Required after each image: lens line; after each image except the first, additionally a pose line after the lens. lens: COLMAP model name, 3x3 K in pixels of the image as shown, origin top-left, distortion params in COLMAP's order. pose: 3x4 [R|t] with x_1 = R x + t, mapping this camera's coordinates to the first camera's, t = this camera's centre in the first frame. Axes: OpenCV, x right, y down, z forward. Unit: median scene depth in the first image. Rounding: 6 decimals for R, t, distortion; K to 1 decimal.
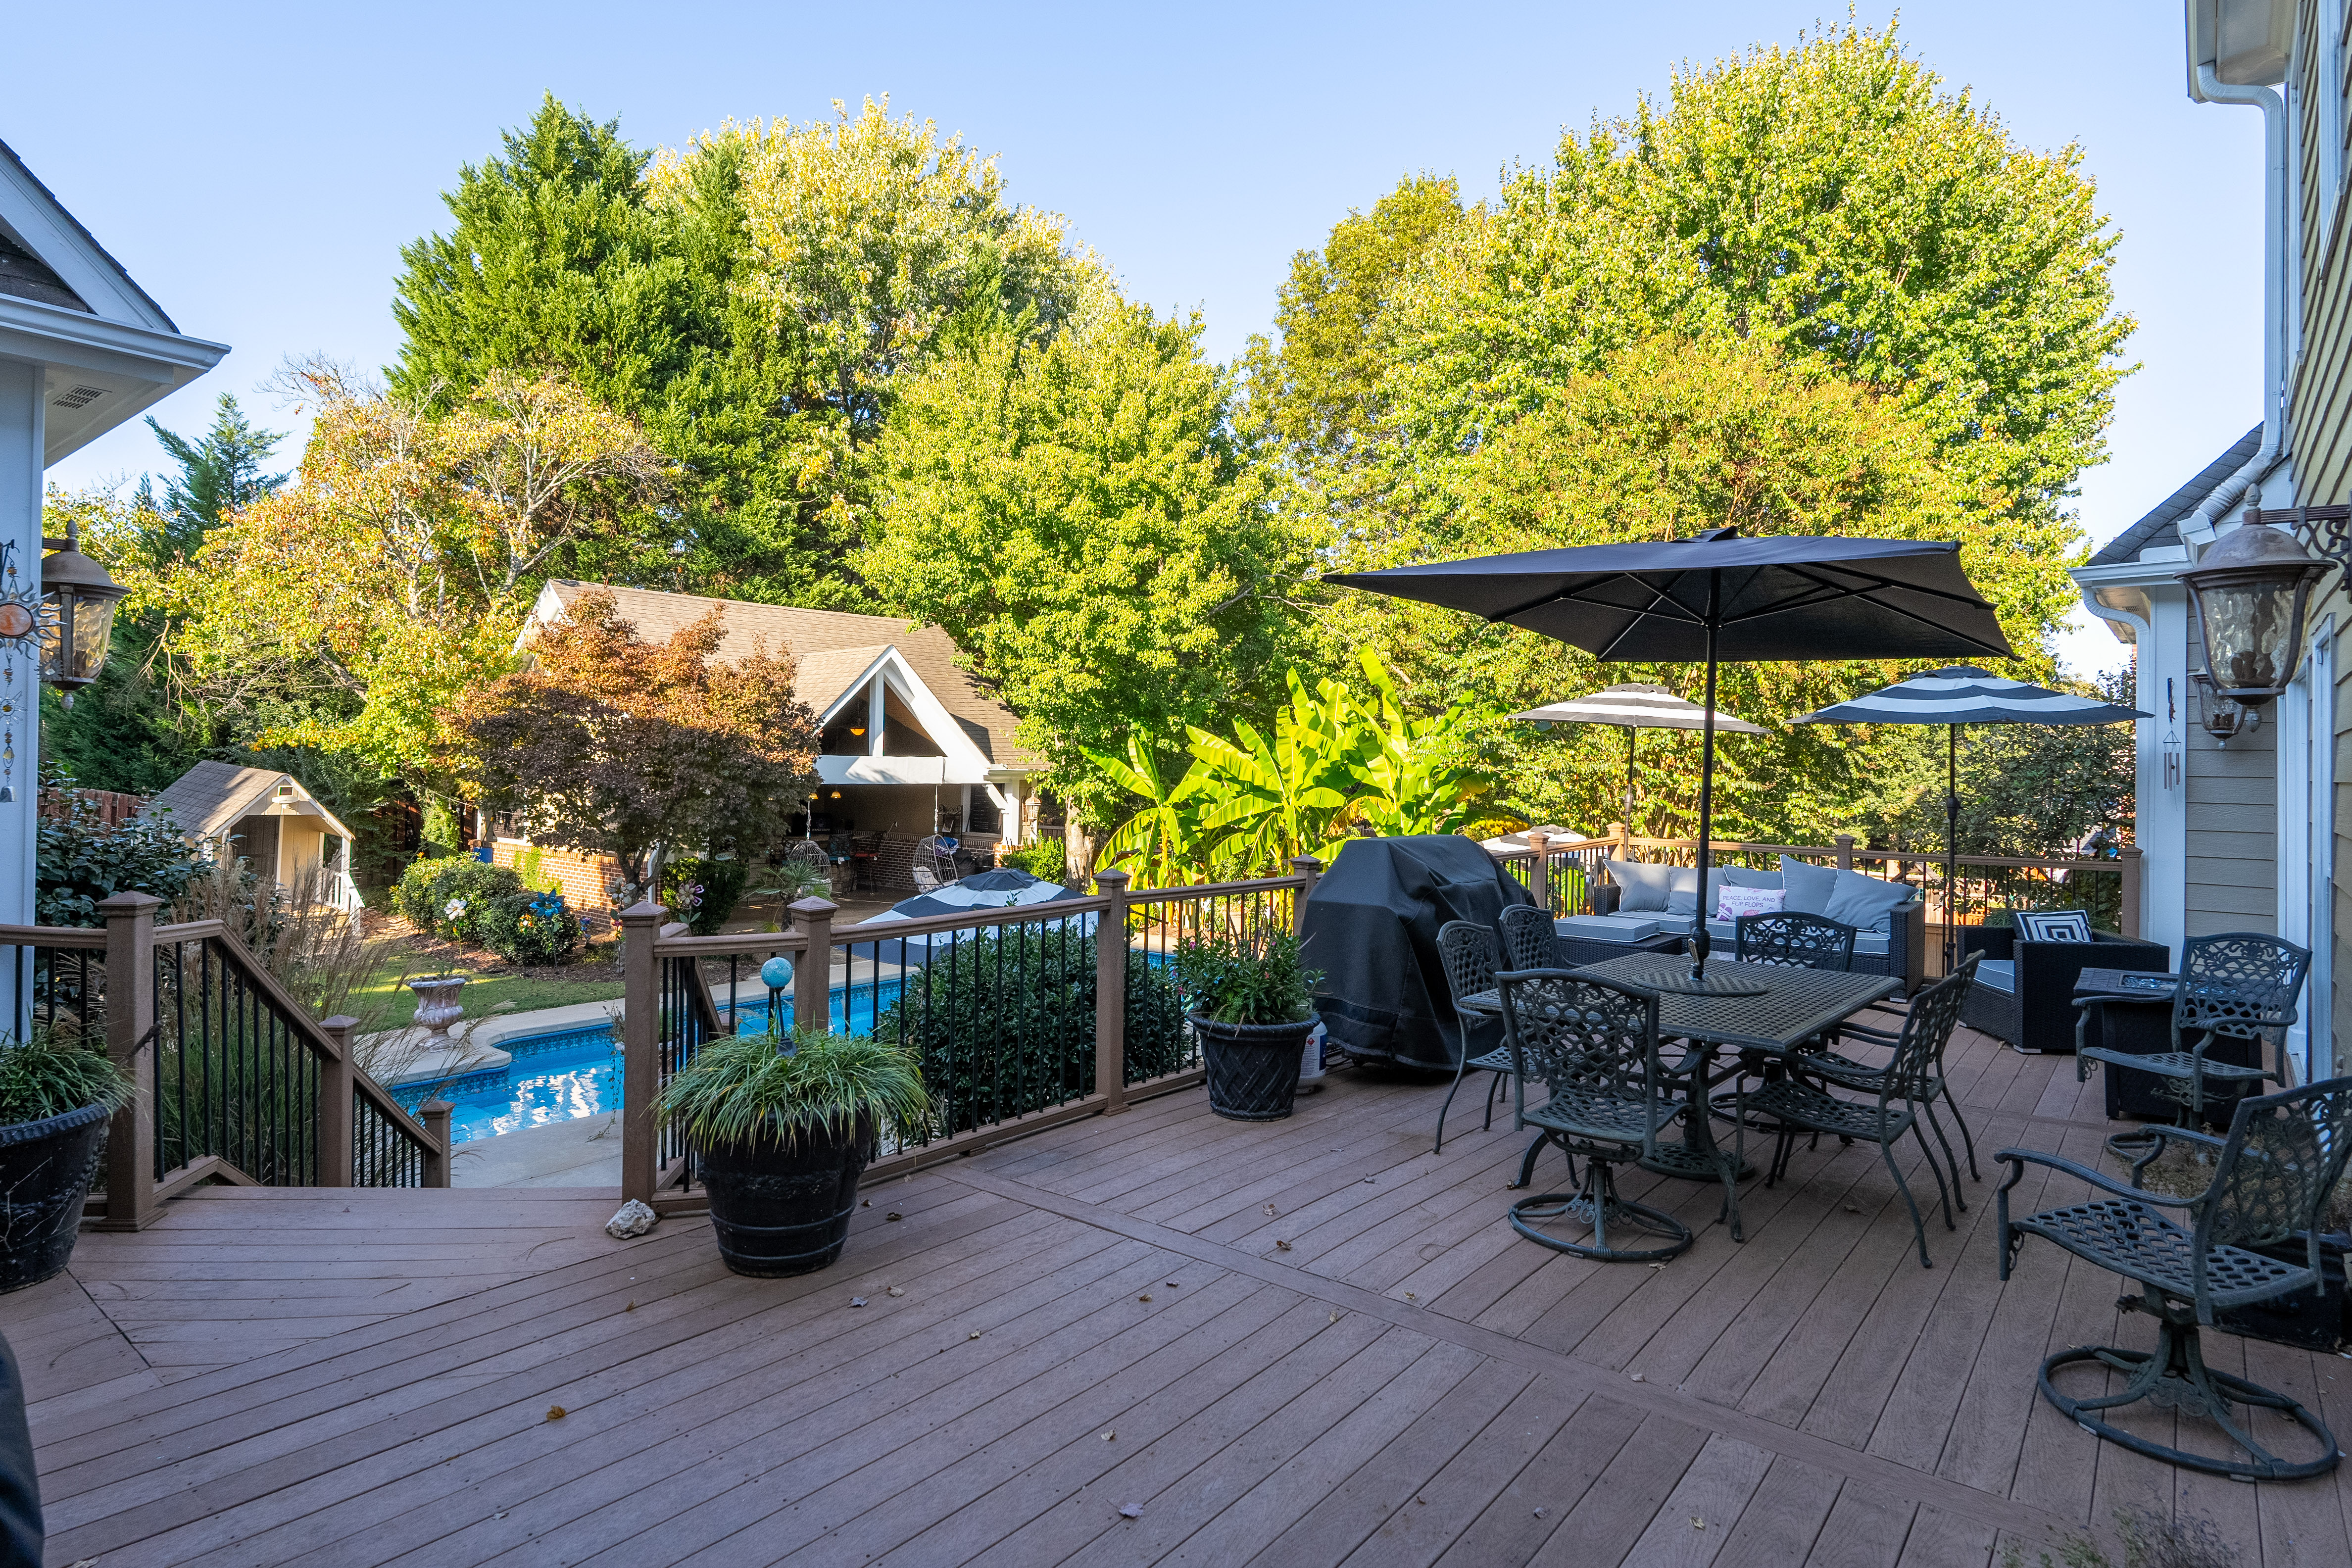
lens RADIAL K [[1266.3, 0, 1175.4], [0, 1266.3, 731.1], [0, 0, 1]] dist [0.003873, 0.000605]
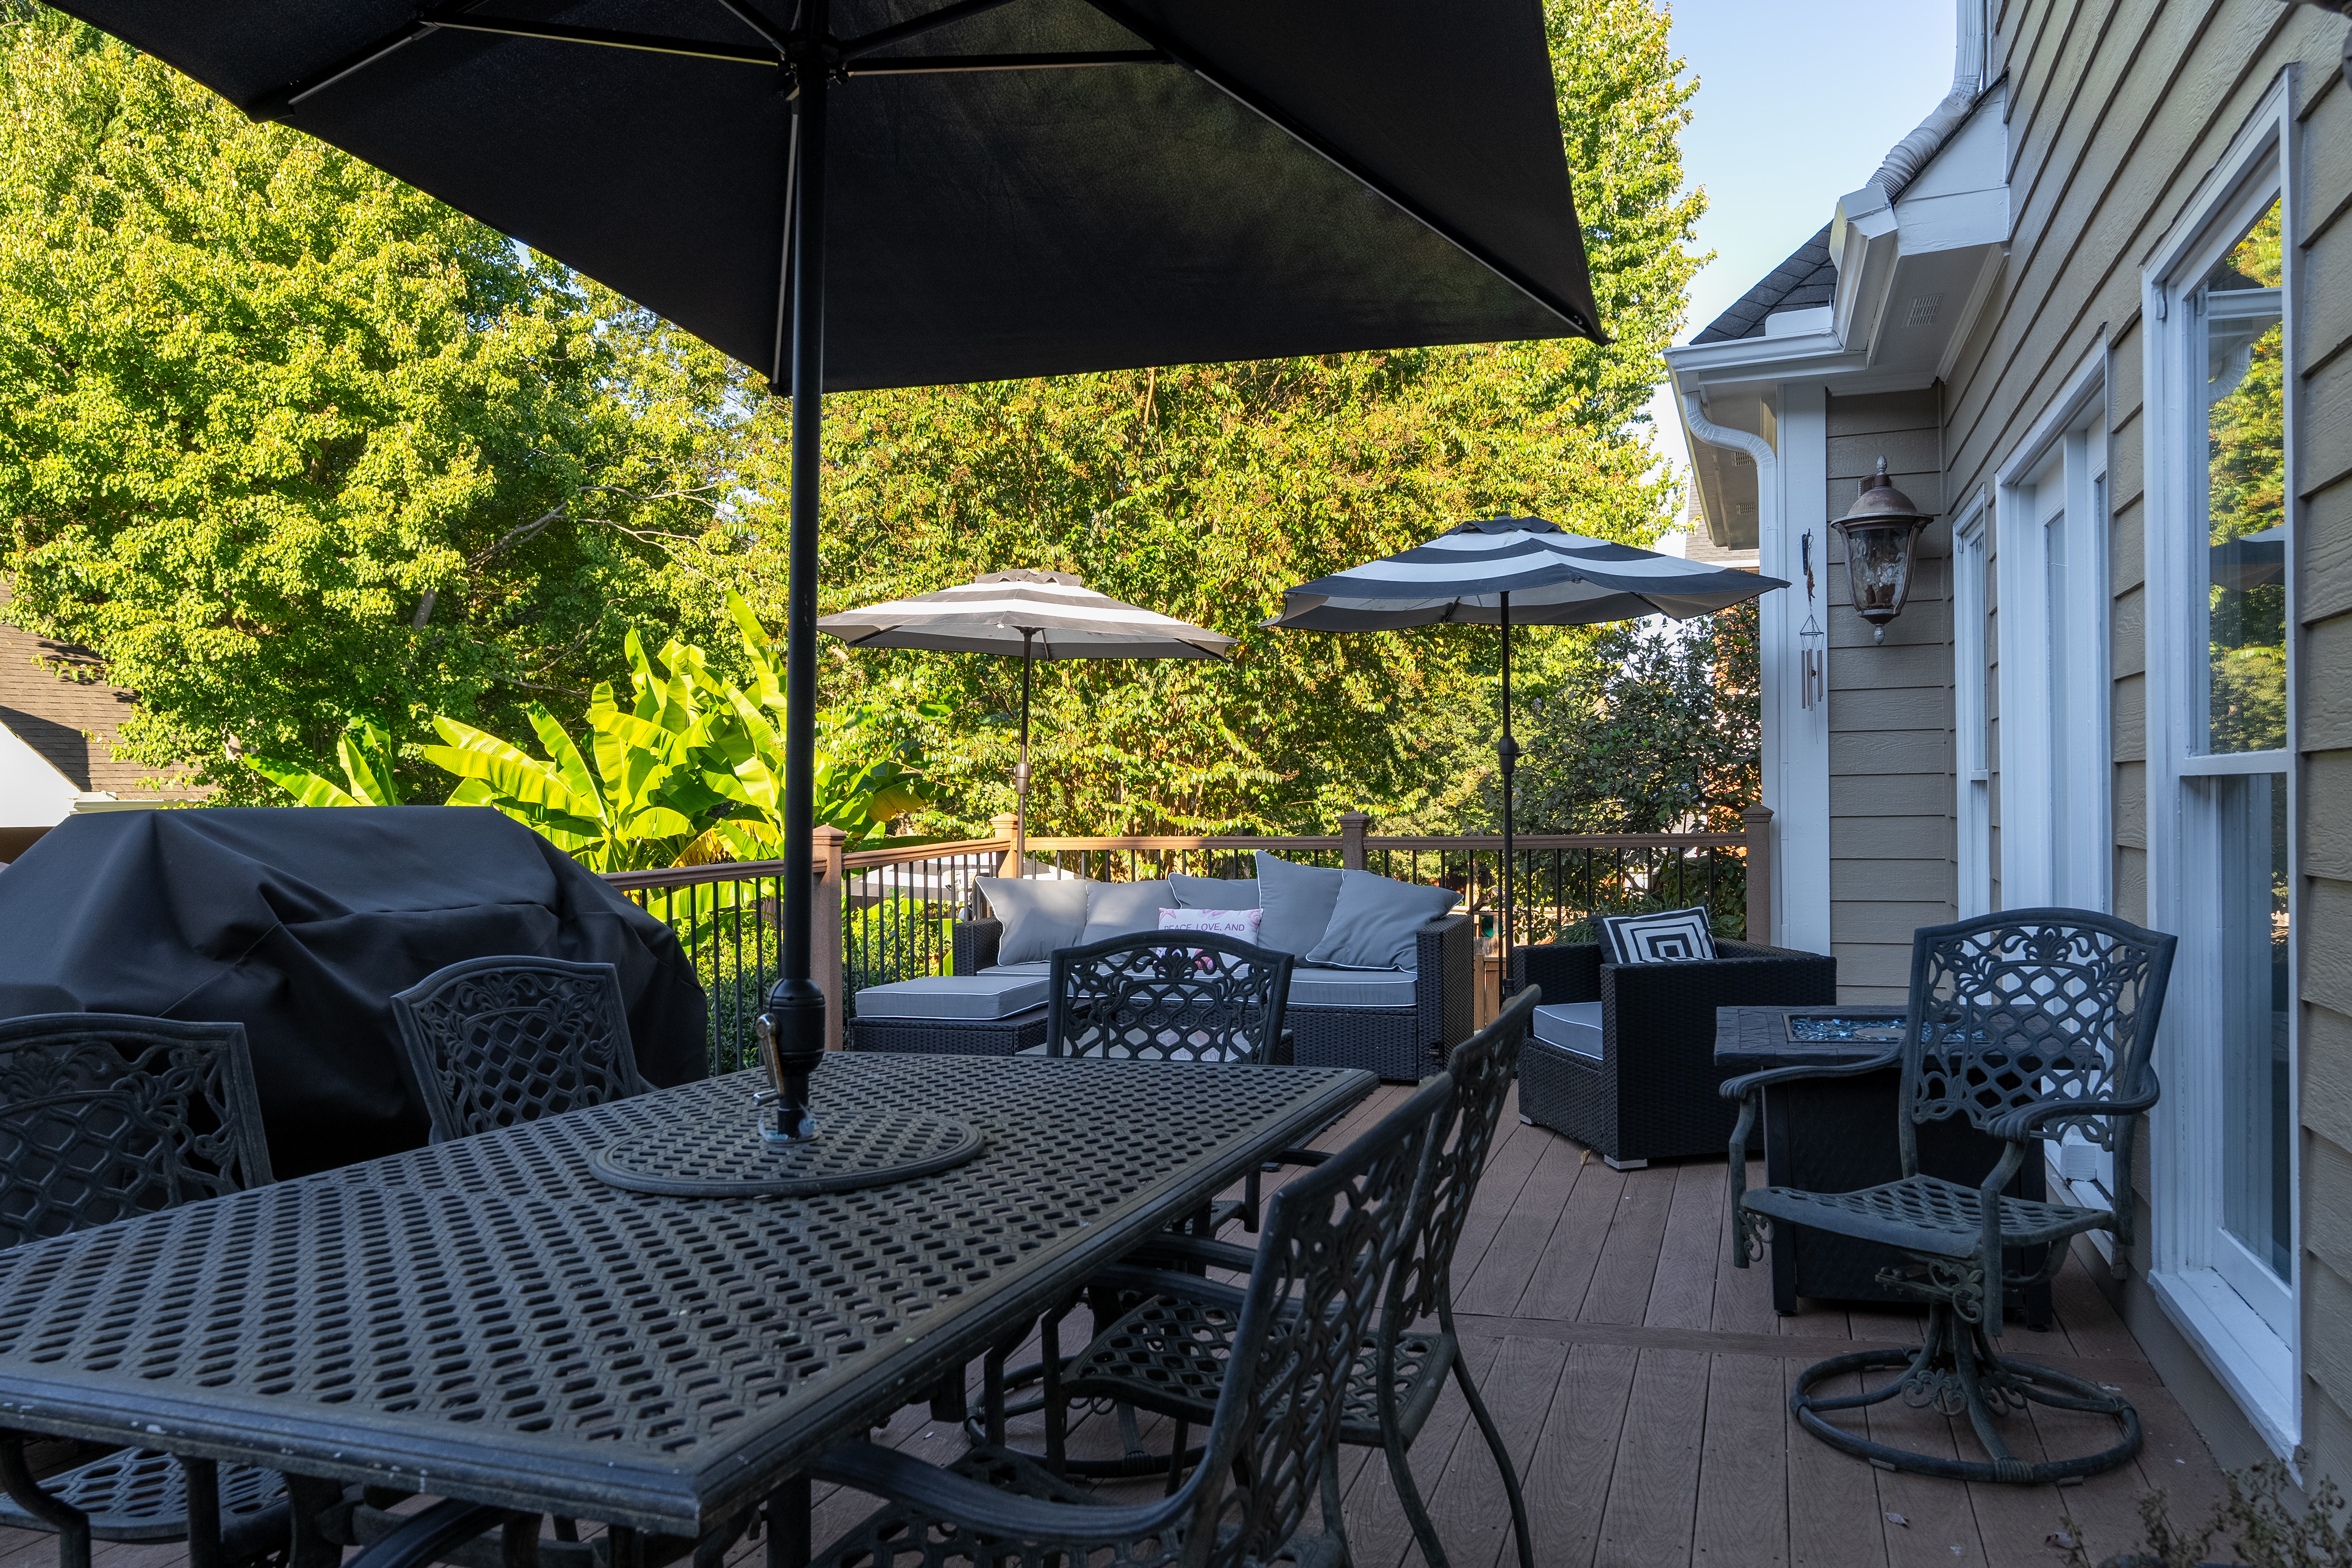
lens RADIAL K [[1592.8, 0, 1176.0], [0, 1592.8, 784.0], [0, 0, 1]] dist [0.031802, 0.000778]
pose [[0.946187, -0.029008, 0.322318, 0.103022], [0.025820, 0.999566, 0.014161, 0.027849], [-0.322589, -0.005077, 0.946526, 0.156694]]
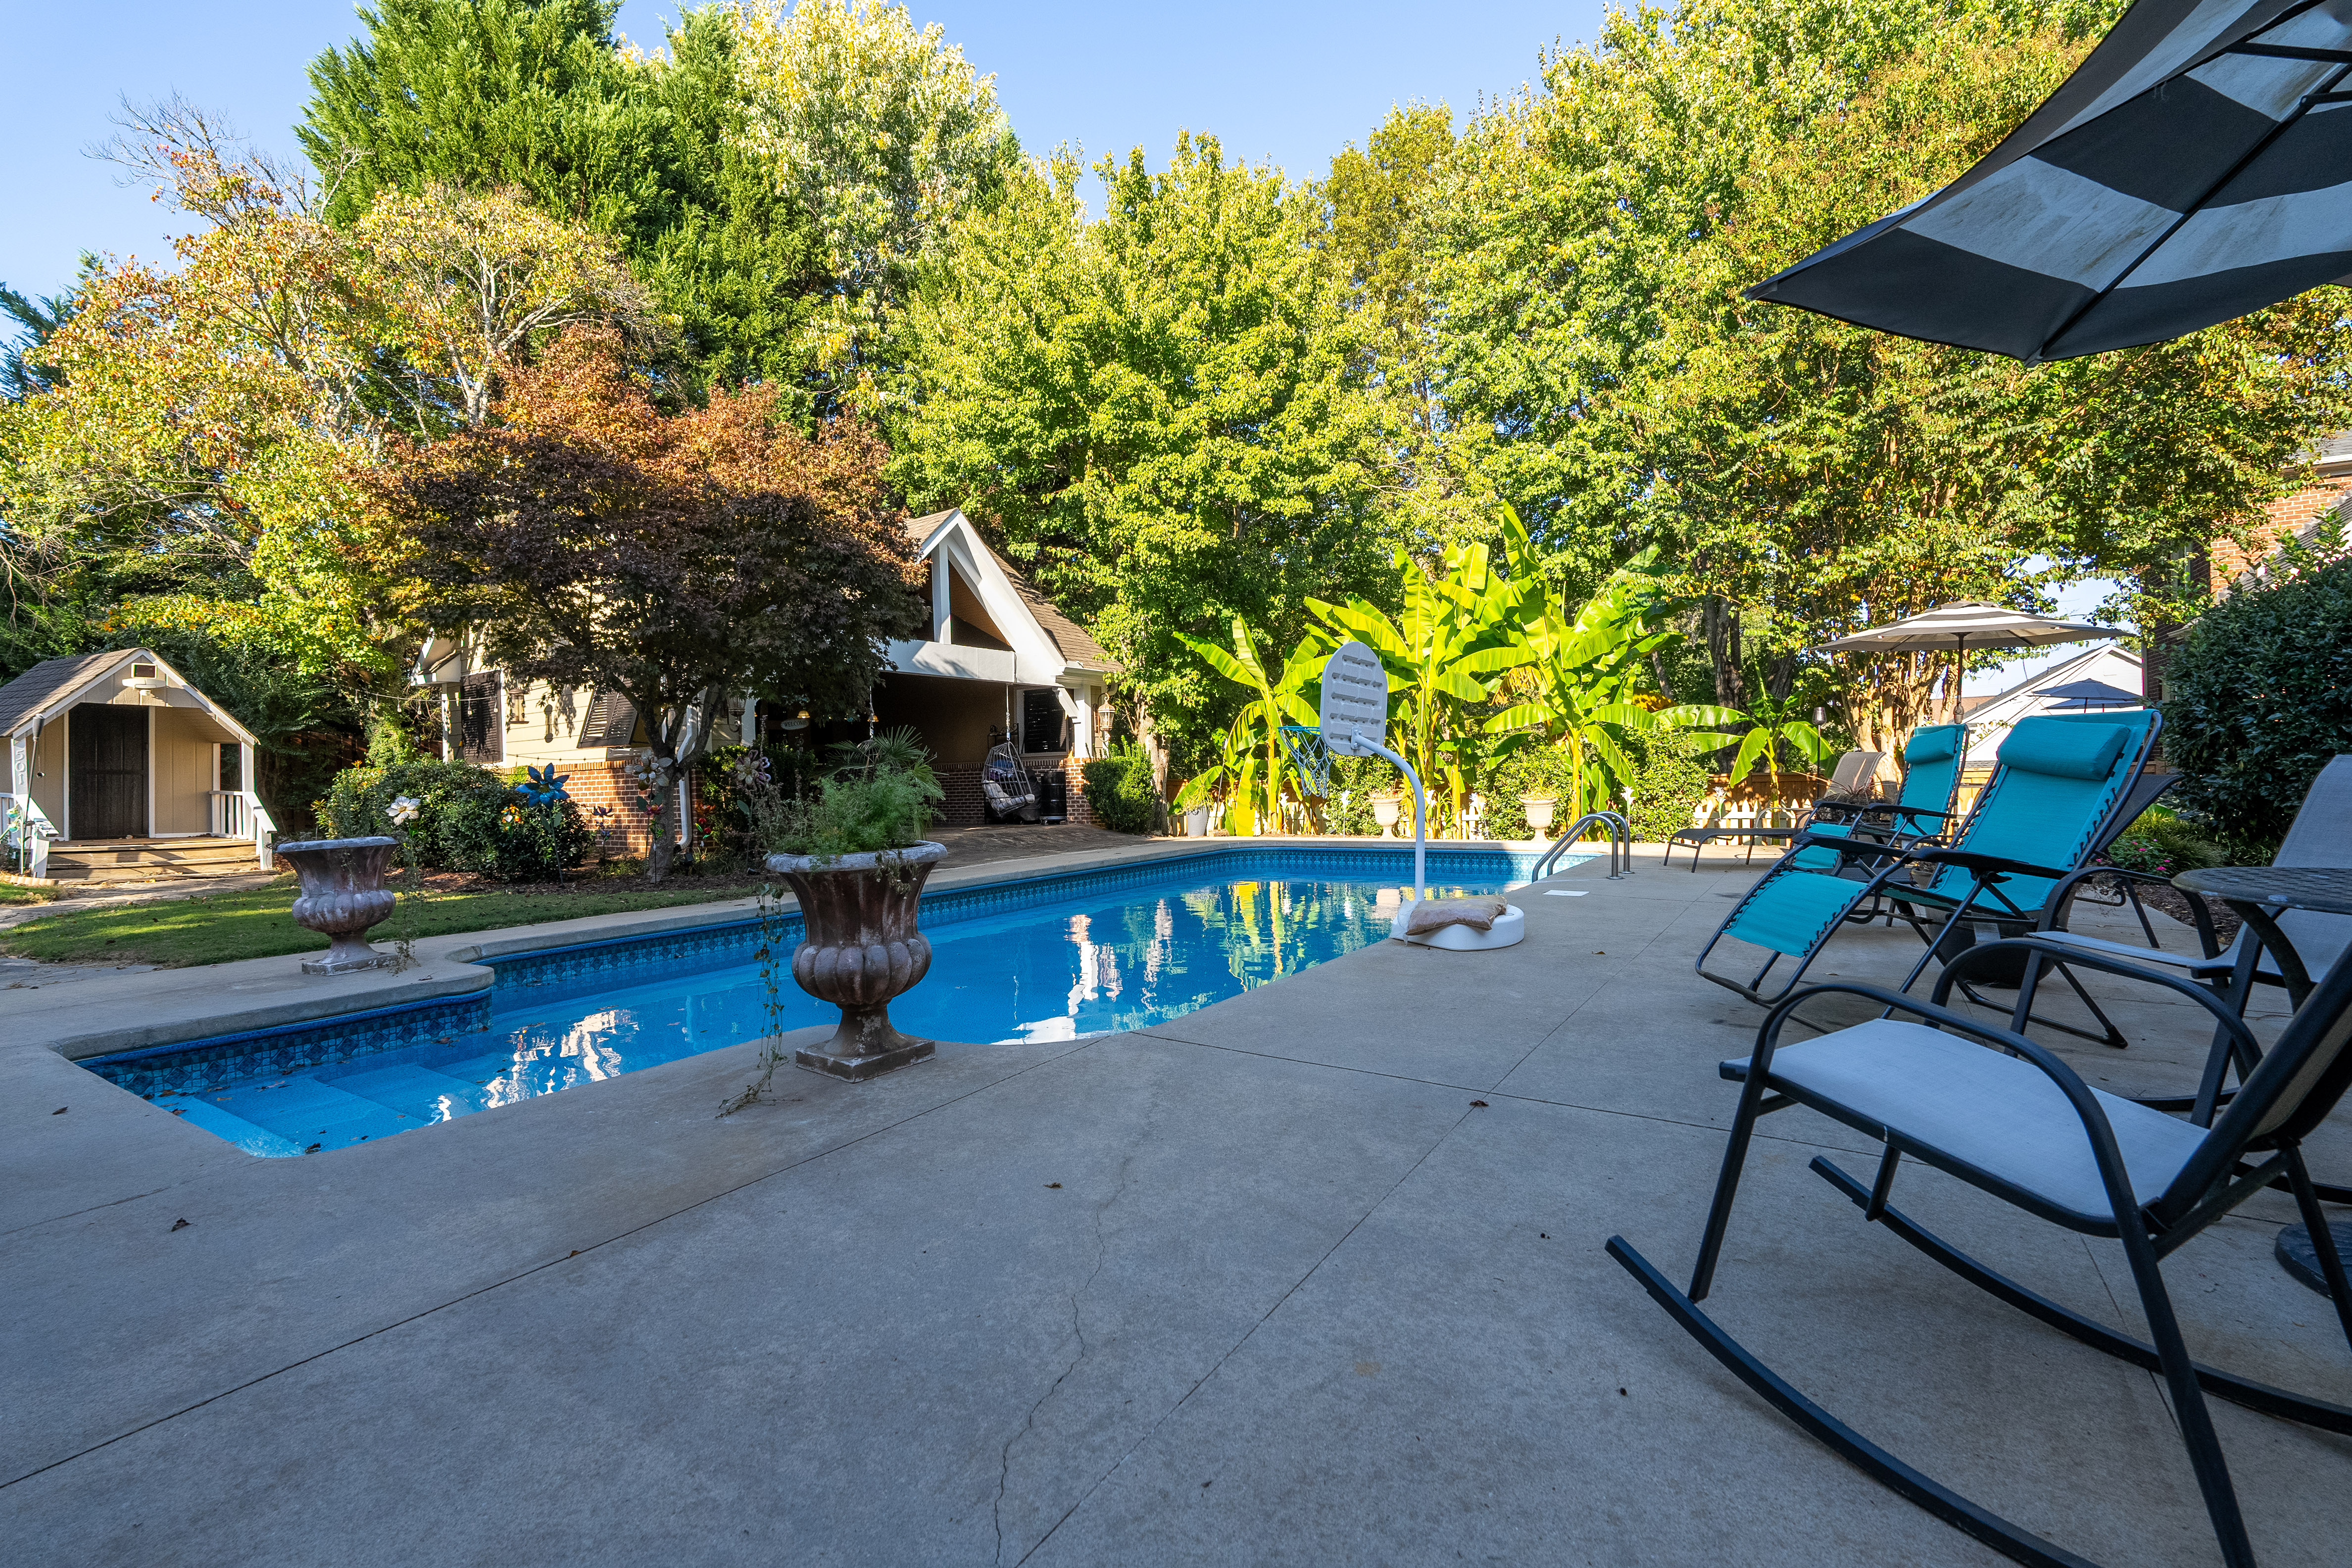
lens RADIAL K [[1026.7, 0, 1178.5], [0, 1026.7, 764.1], [0, 0, 1]] dist [0.015090, -0.000004]
pose [[0.993687, -0.038505, 0.105373, -0.166029], [0.037513, 0.999231, 0.011387, 0.105155], [-0.105731, -0.007362, 0.994368, 0.318633]]
